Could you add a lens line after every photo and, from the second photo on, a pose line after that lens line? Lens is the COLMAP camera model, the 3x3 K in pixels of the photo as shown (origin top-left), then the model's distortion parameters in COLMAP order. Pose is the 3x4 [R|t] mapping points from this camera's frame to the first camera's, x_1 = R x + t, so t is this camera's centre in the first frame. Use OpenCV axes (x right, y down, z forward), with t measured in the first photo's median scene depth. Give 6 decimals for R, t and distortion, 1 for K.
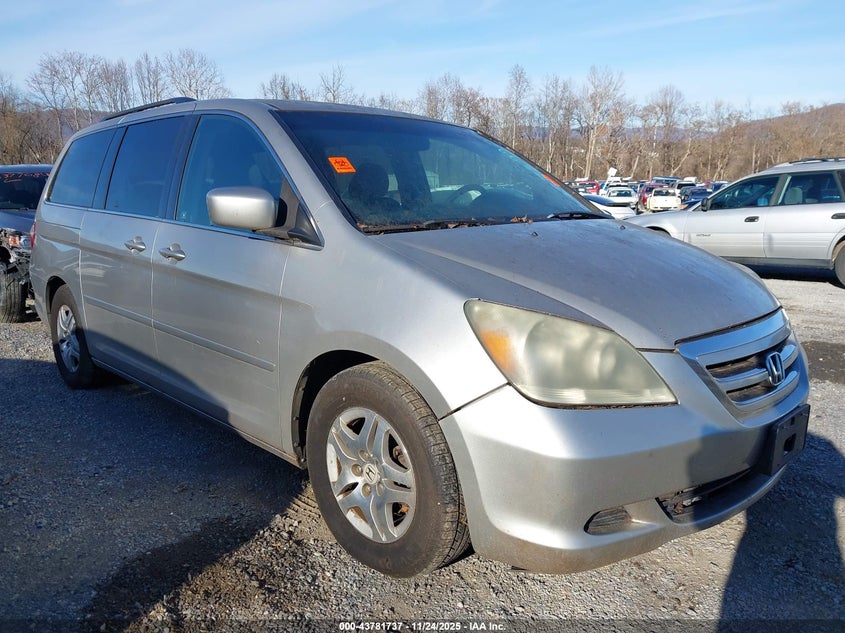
lens RADIAL K [[670.0, 0, 422.5], [0, 670.0, 316.5], [0, 0, 1]] dist [-0.003034, 0.001706]
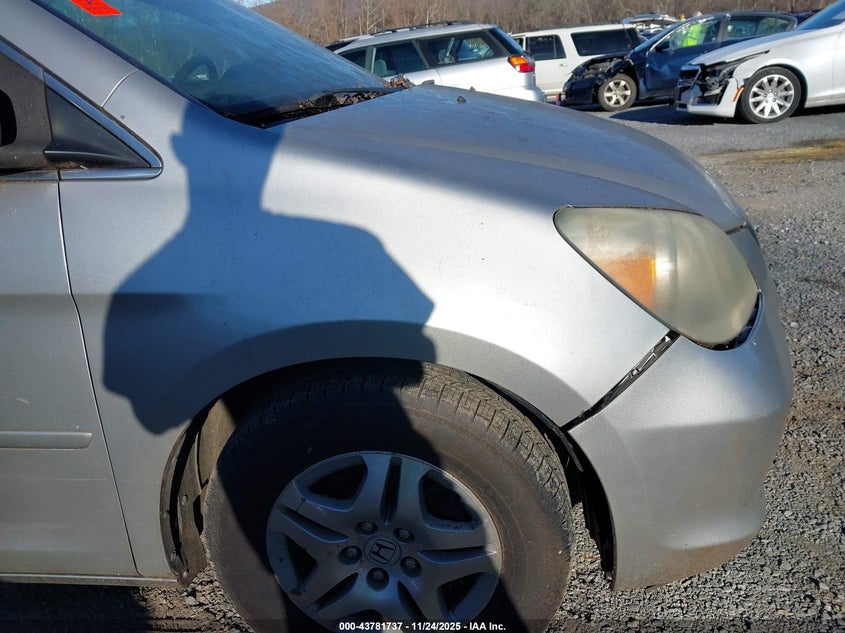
lens RADIAL K [[670.0, 0, 422.5], [0, 670.0, 316.5], [0, 0, 1]] dist [-0.003034, 0.001706]
pose [[0.773557, -0.280389, 0.568324, -0.291450], [0.195096, 0.958607, 0.207390, -0.063759], [-0.602949, -0.049550, 0.796240, 0.484584]]
